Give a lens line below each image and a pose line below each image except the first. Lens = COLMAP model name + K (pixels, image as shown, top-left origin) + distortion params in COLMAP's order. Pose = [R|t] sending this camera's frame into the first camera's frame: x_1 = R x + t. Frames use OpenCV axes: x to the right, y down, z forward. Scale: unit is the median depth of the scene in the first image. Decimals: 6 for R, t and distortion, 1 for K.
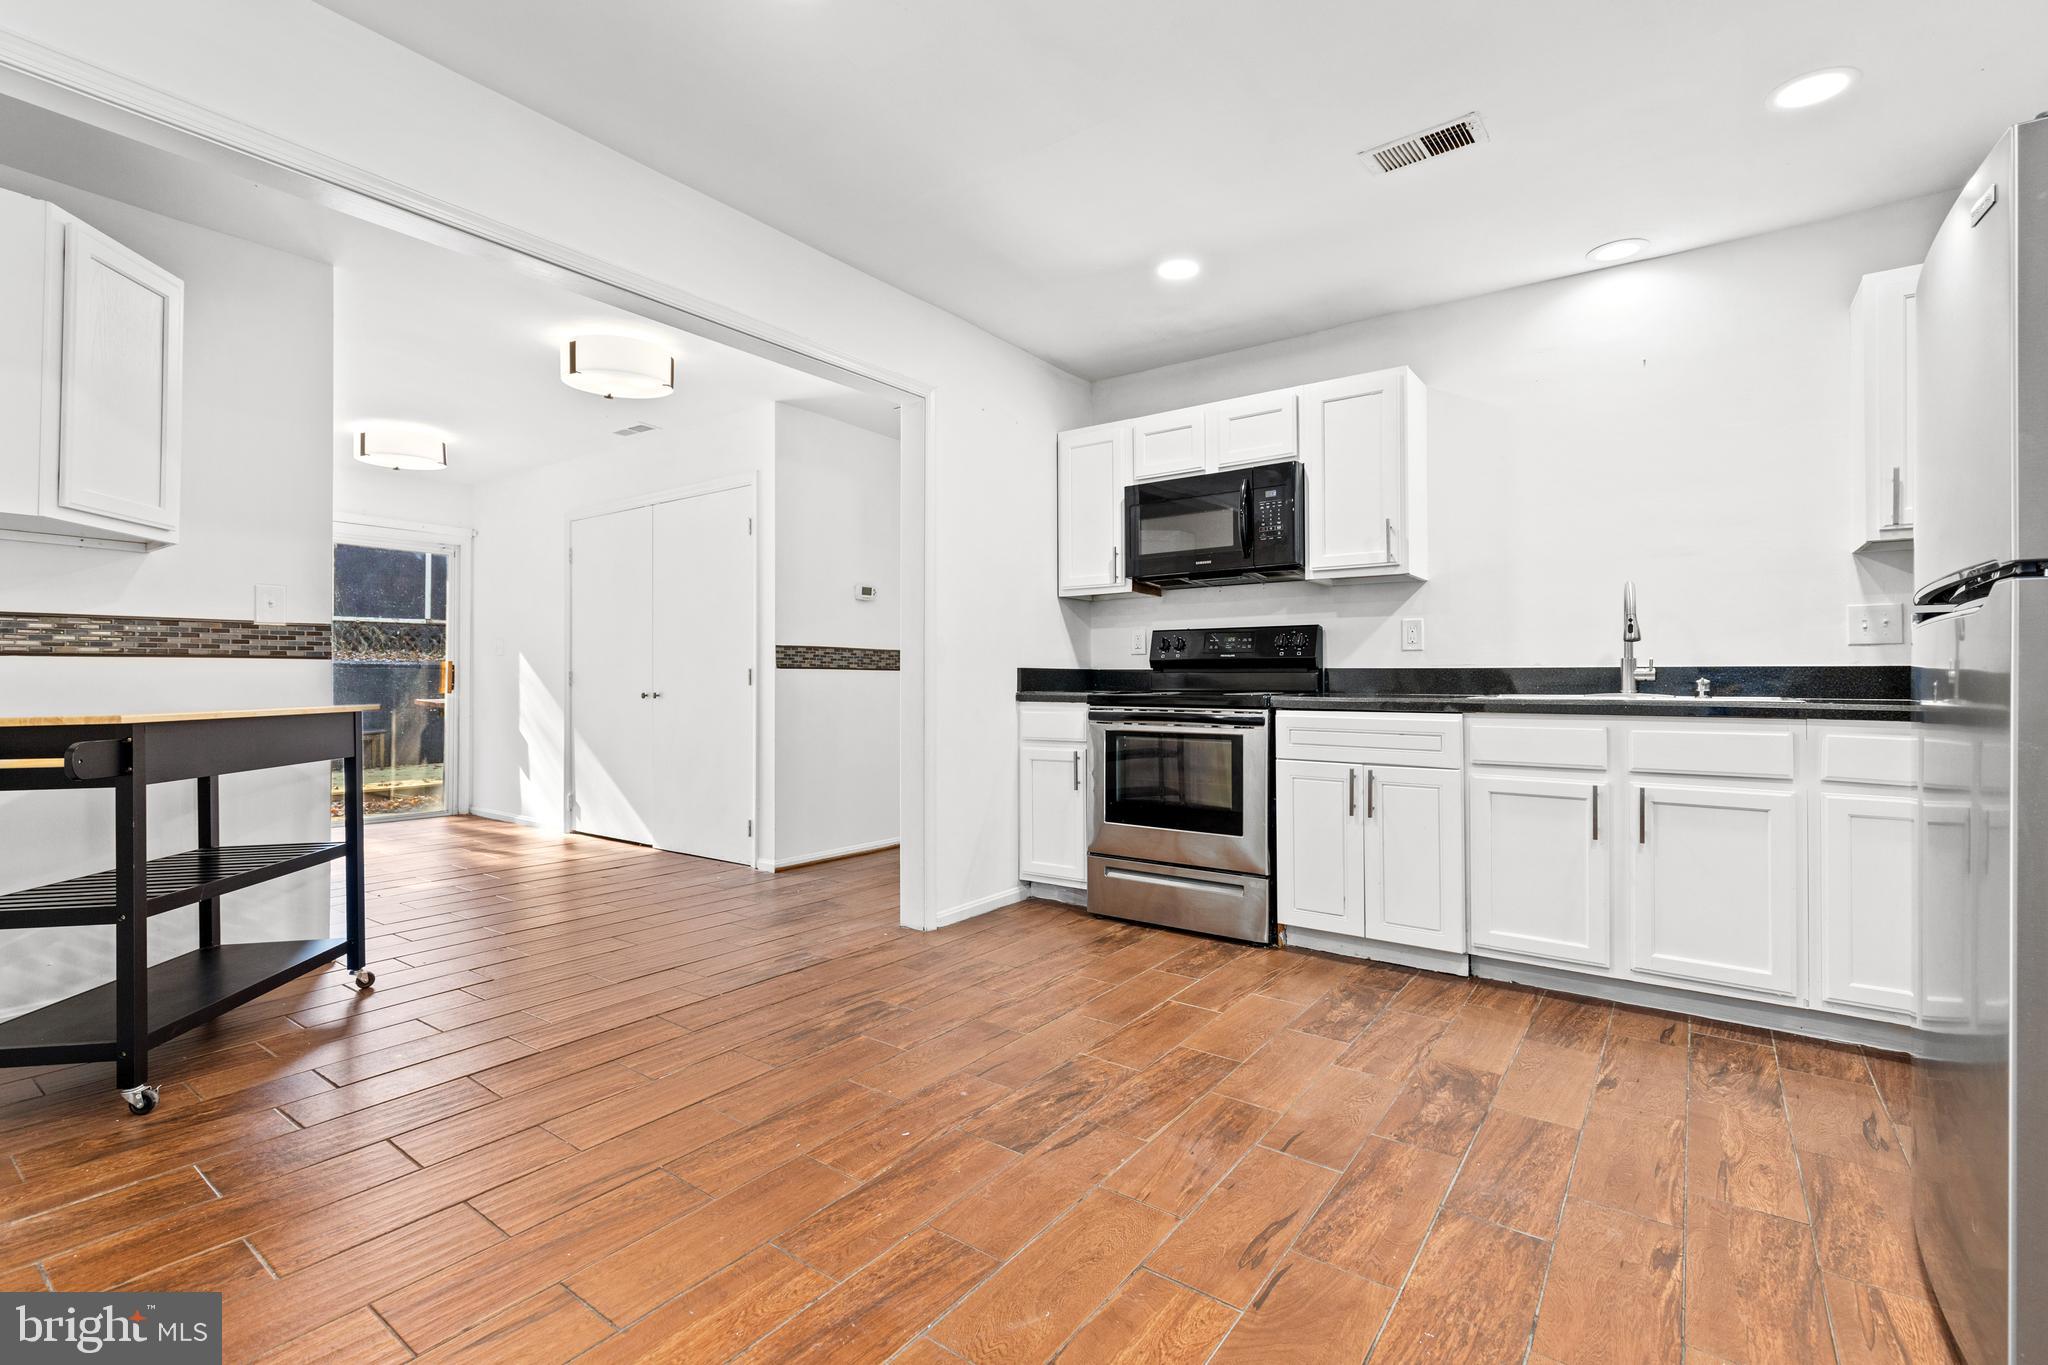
lens RADIAL K [[916.8, 0, 1021.9], [0, 916.8, 677.3], [0, 0, 1]] dist [0.004027, -0.001333]
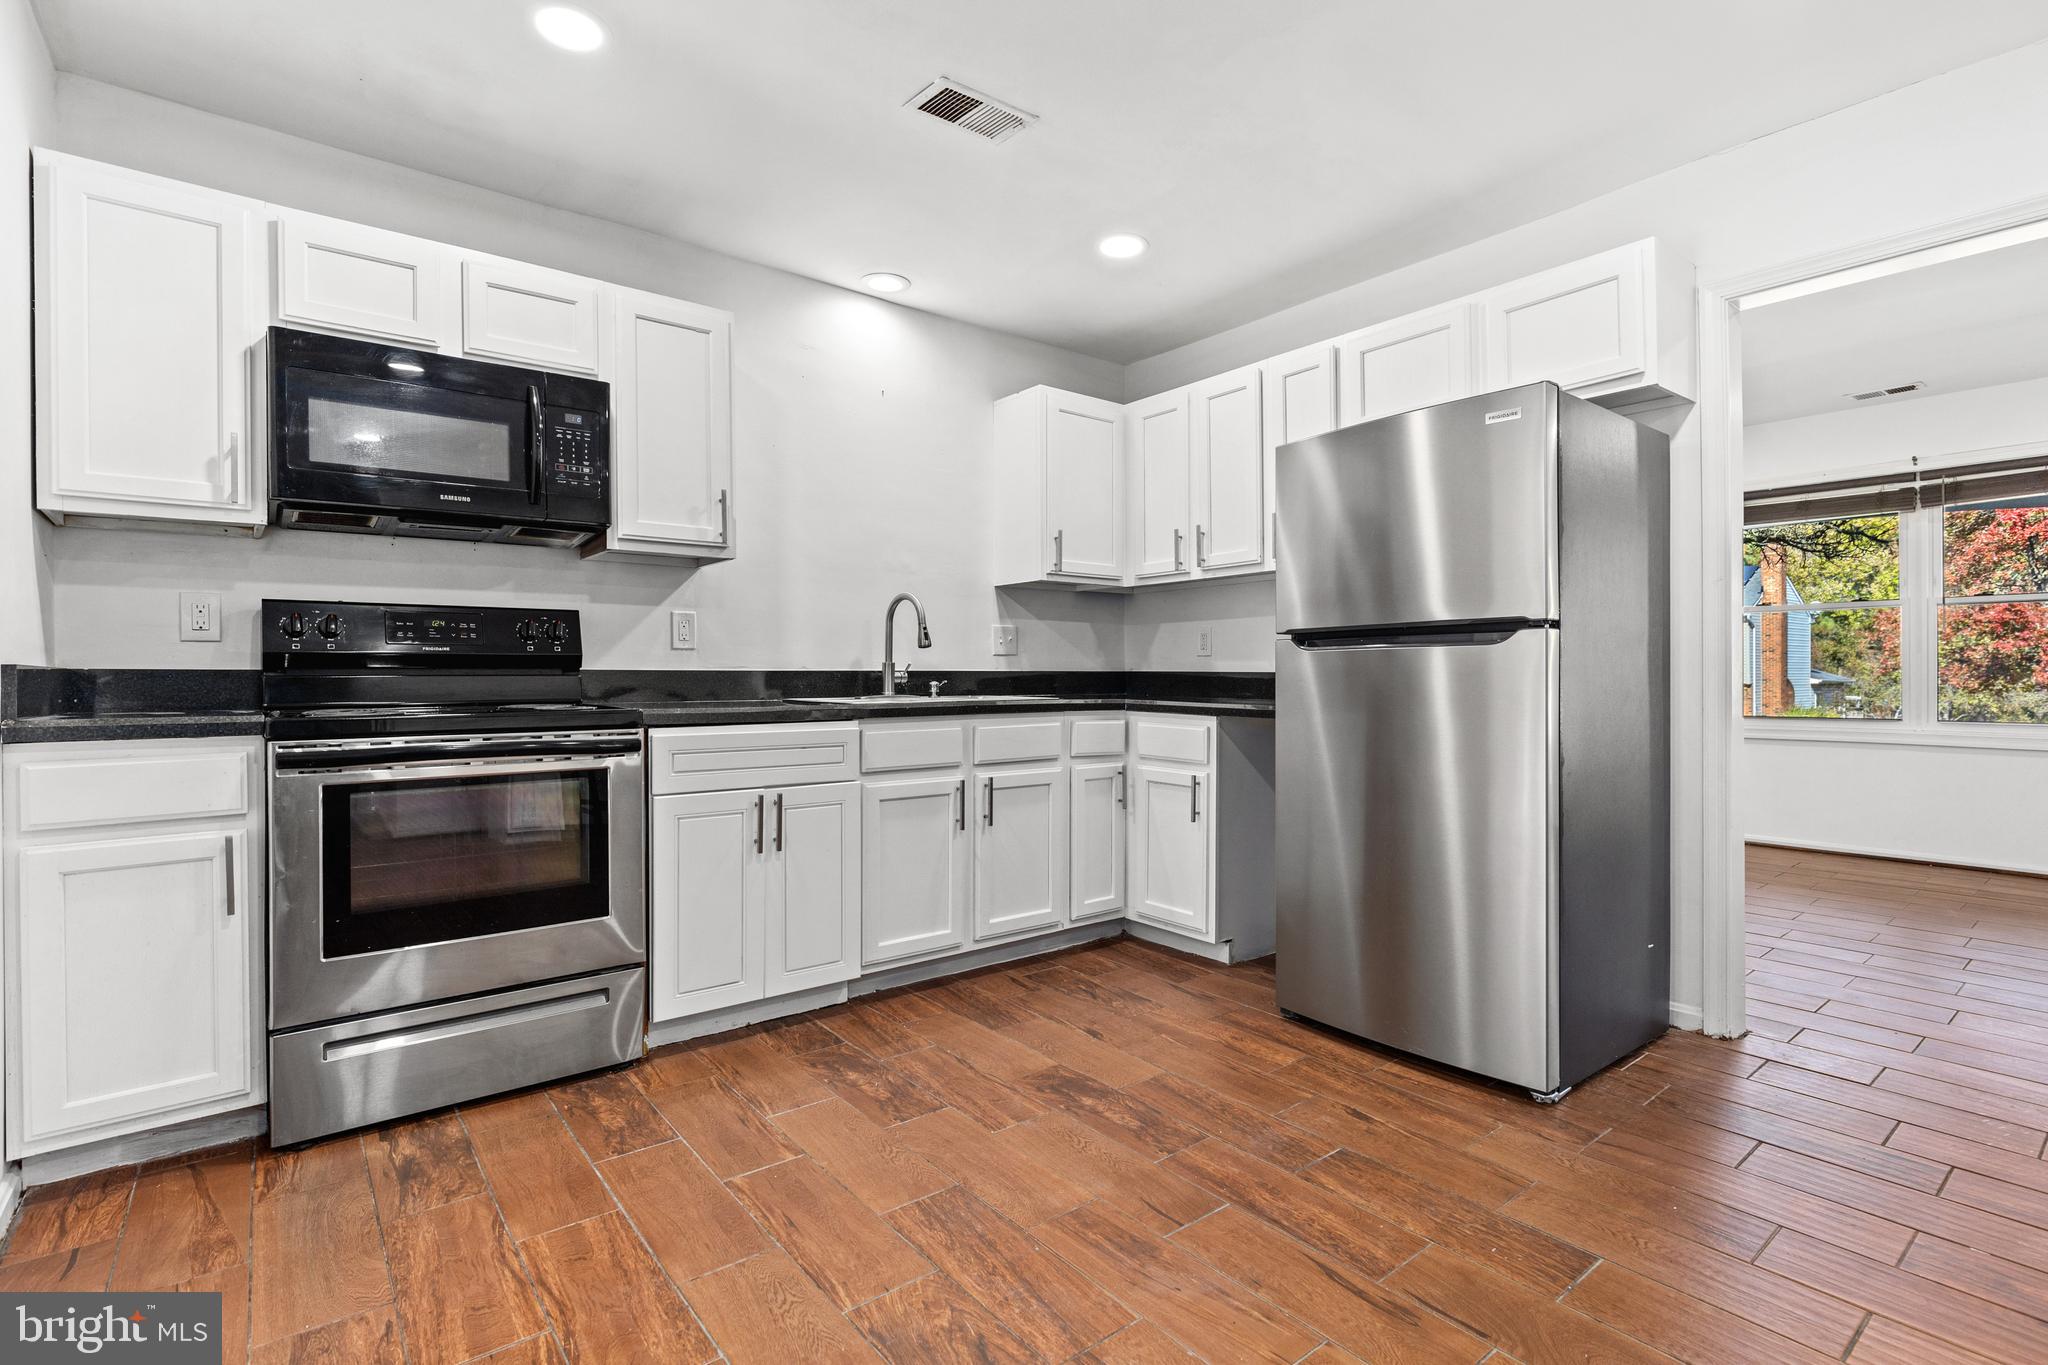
lens RADIAL K [[948.4, 0, 1018.6], [0, 948.4, 681.2], [0, 0, 1]] dist [0.001963, -0.000580]
pose [[0.270146, -0.005560, 0.962803, -0.399617], [0.001876, 0.999984, 0.005248, -0.004808], [-0.962817, 0.000389, 0.270153, 0.576491]]
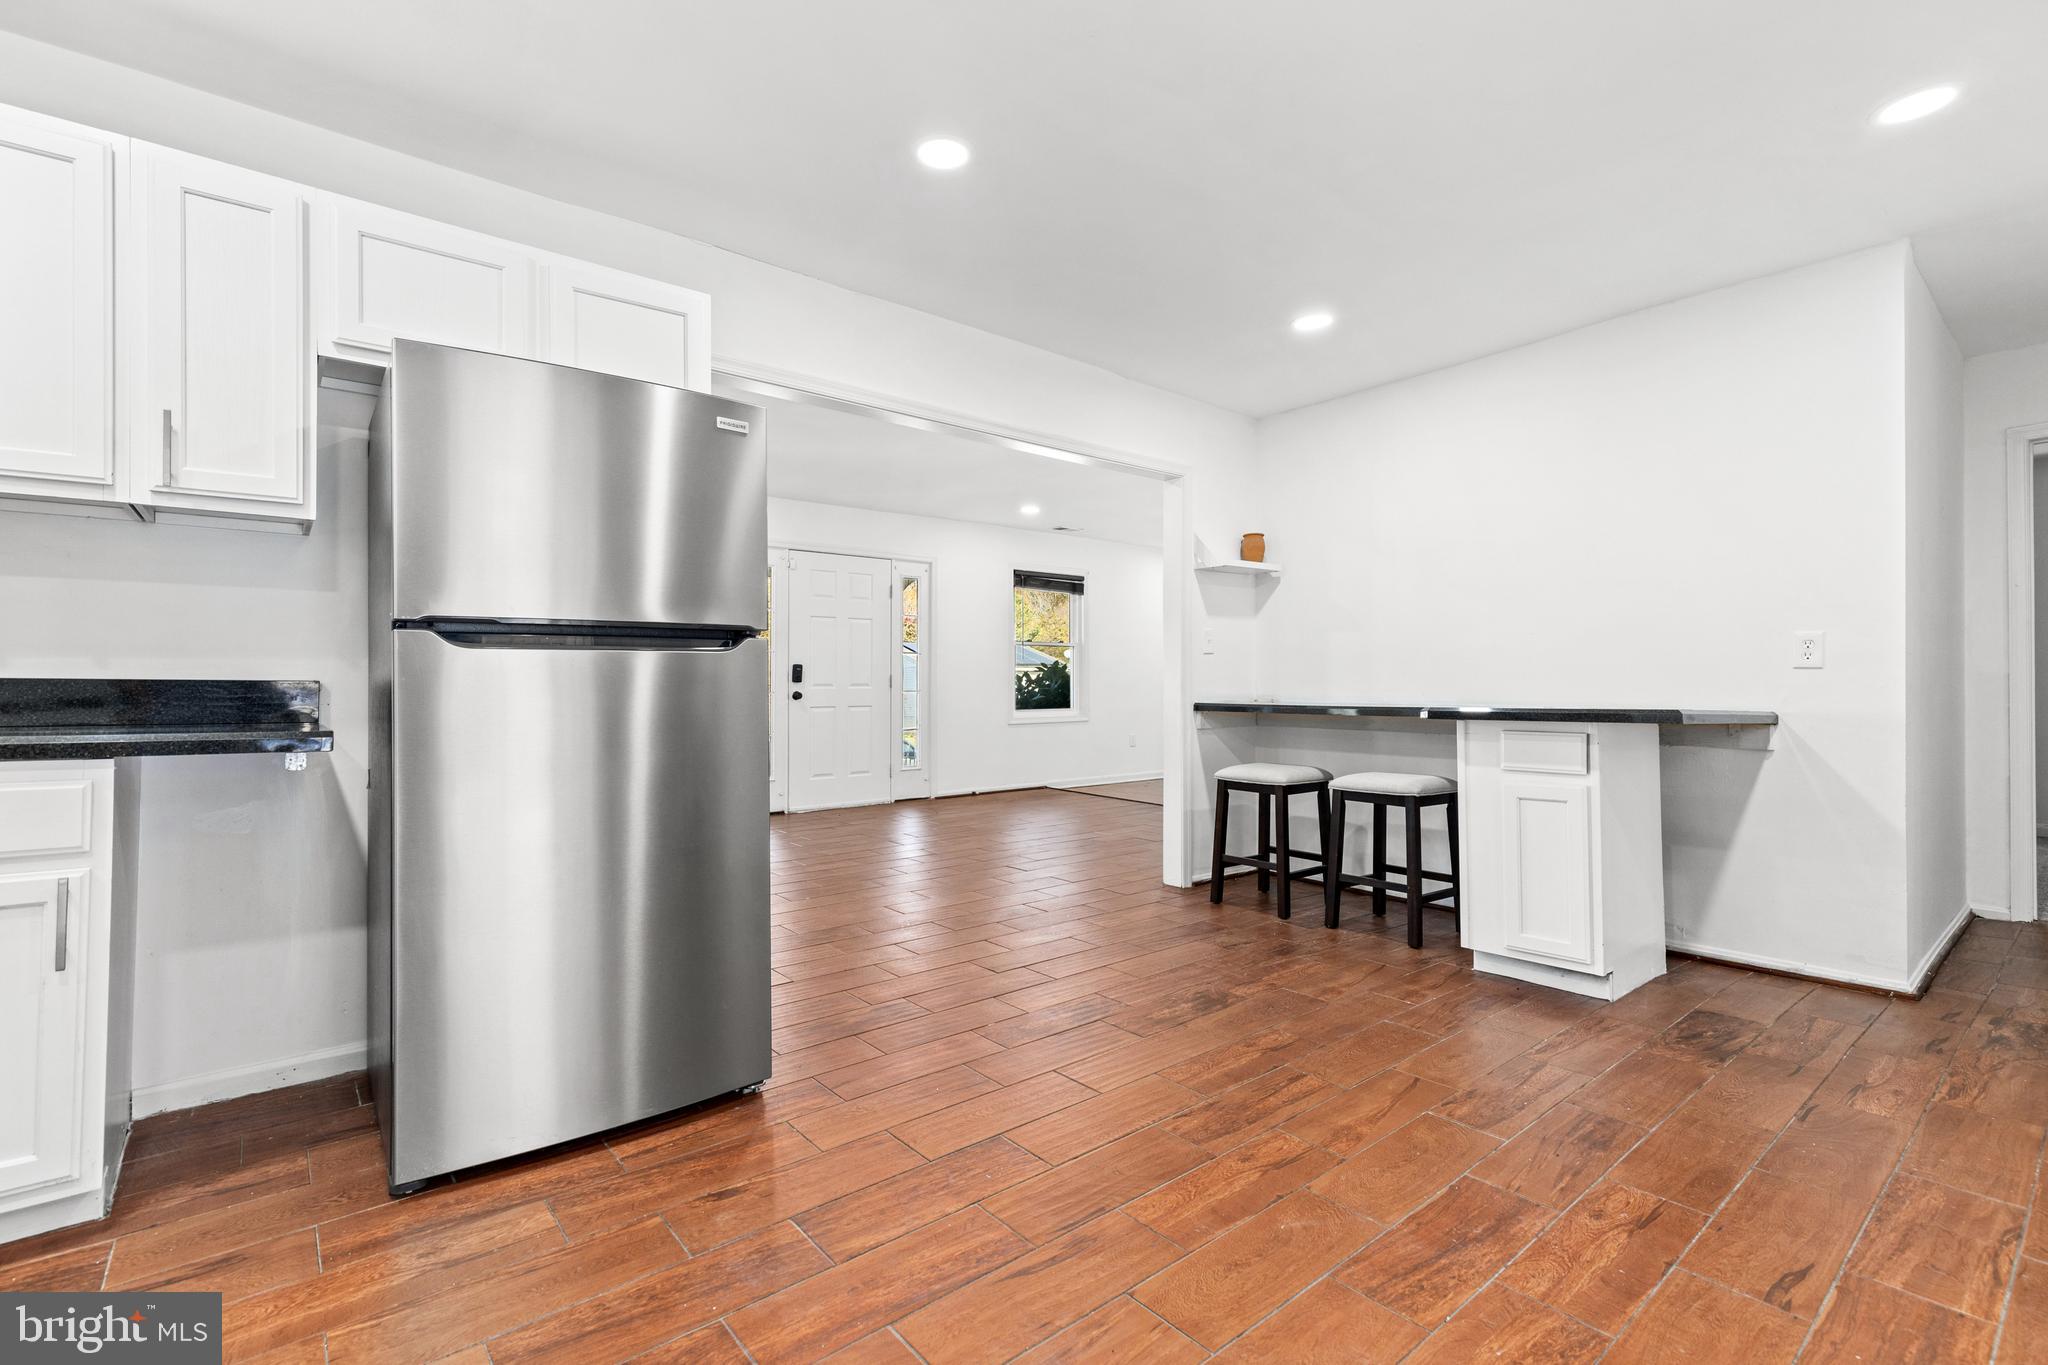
lens RADIAL K [[916.8, 0, 1013.6], [0, 916.8, 676.0], [0, 0, 1]] dist [0.004027, -0.001333]
pose [[-0.966296, 0.003127, 0.257414, 0.026639], [0.000964, 0.999963, -0.008529, -0.004366], [-0.257431, -0.007993, -0.966263, 1.058510]]
